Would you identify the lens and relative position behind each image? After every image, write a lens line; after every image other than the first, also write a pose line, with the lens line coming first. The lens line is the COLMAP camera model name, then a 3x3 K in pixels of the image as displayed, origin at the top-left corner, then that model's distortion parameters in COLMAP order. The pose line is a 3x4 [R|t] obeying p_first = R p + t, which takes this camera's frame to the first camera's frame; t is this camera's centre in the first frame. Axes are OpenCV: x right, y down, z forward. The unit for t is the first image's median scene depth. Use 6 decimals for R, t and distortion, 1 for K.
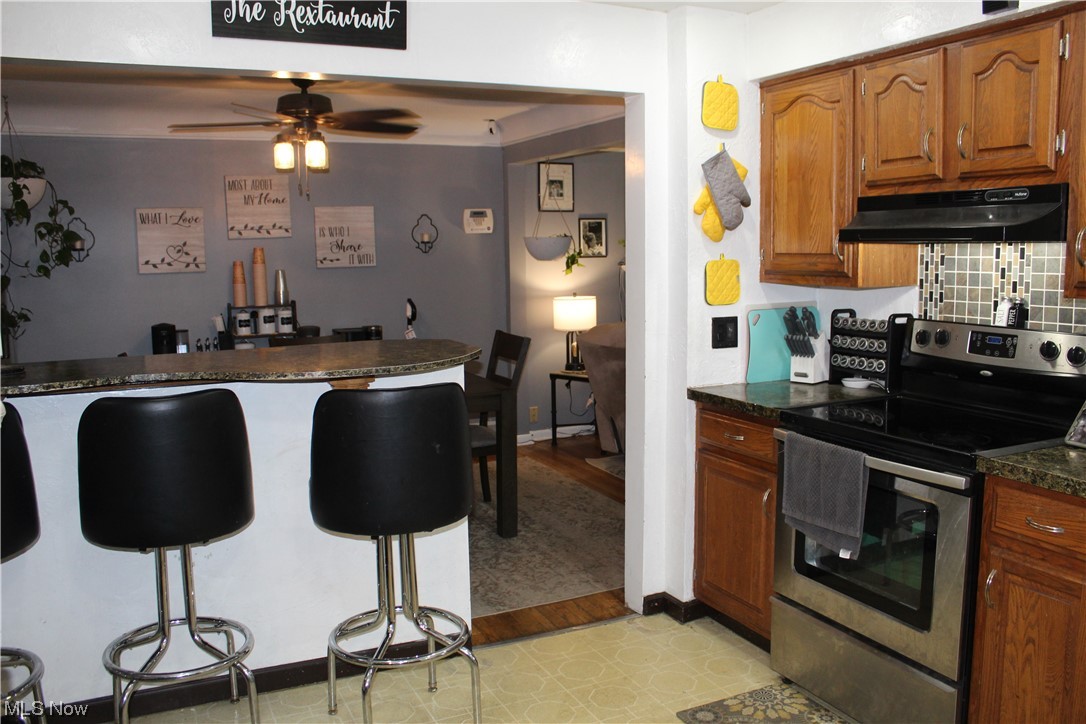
lens RADIAL K [[891.3, 0, 551.2], [0, 891.3, 359.2], [0, 0, 1]] dist [-0.151101, 0.105120]
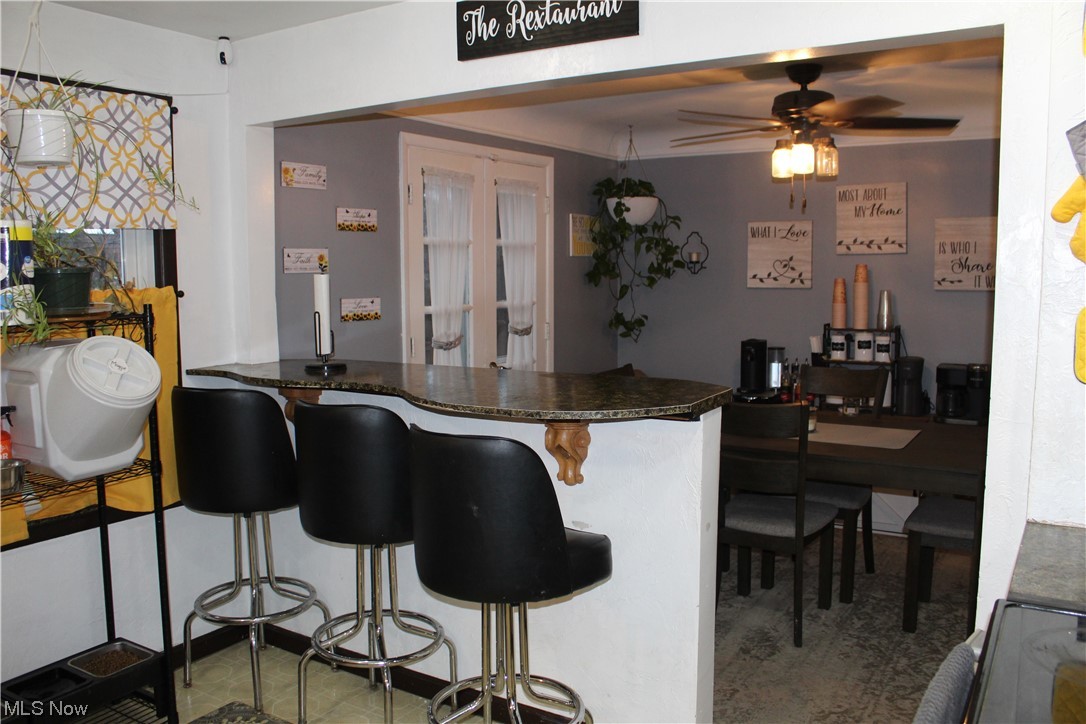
lens RADIAL K [[891.3, 0, 545.7], [0, 891.3, 356.2], [0, 0, 1]] dist [-0.151101, 0.105120]
pose [[0.534960, 0.095150, -0.839502, 0.255459], [-0.107327, 0.993242, 0.044182, -0.038502], [0.838032, 0.066466, 0.541557, 0.246540]]
